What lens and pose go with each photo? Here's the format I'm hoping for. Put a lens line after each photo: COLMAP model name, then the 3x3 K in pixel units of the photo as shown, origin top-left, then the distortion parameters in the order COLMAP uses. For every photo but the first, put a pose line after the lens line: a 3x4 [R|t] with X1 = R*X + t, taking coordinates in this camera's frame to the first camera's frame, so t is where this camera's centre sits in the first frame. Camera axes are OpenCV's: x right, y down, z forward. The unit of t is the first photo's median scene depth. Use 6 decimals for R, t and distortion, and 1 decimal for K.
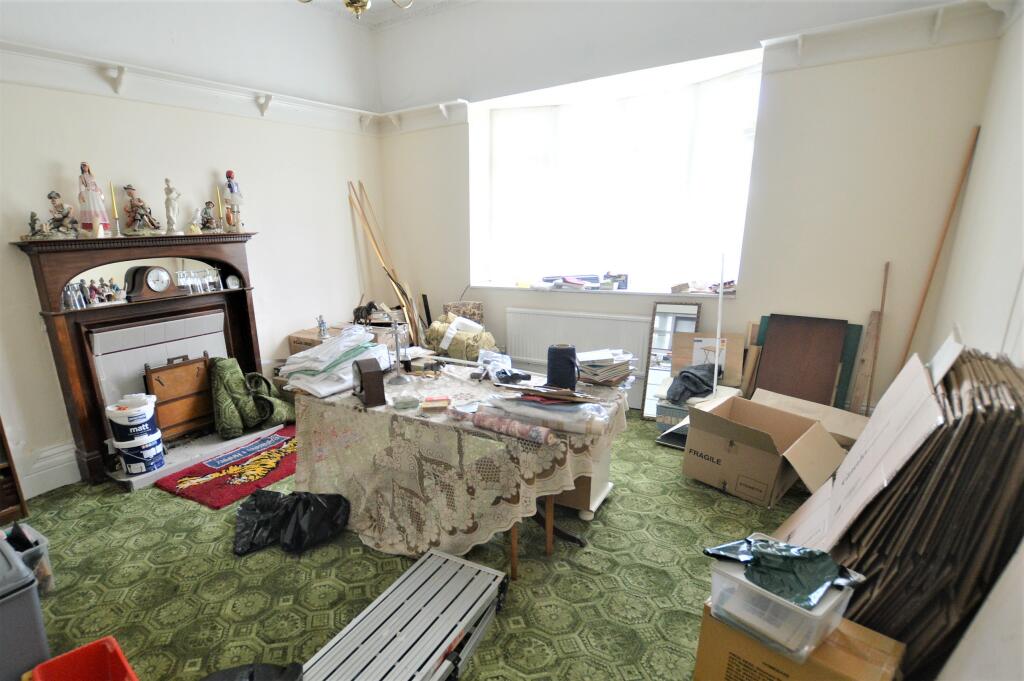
lens RADIAL K [[476.3, 0, 512.0], [0, 476.3, 340.5], [0, 0, 1]] dist [0.000684, 0.000153]
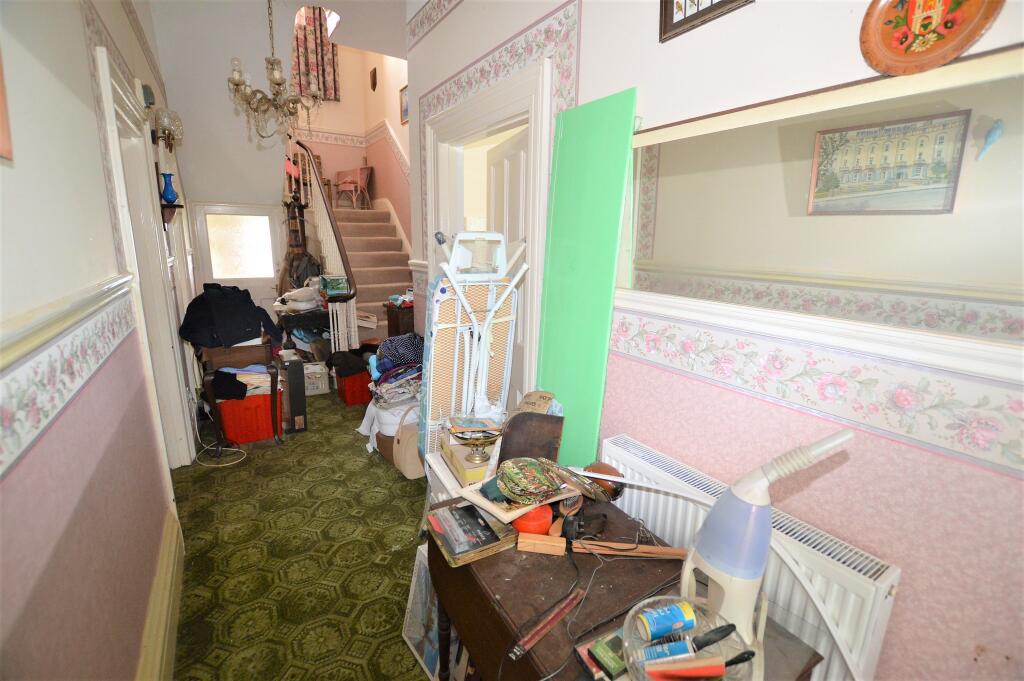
lens RADIAL K [[476.3, 0, 512.0], [0, 476.3, 340.5], [0, 0, 1]] dist [0.000684, 0.000153]
pose [[-0.443917, 0.202085, -0.872983, 0.804016], [-0.220805, 0.919526, 0.325140, -0.393525], [0.868437, 0.337094, -0.363572, 1.516891]]
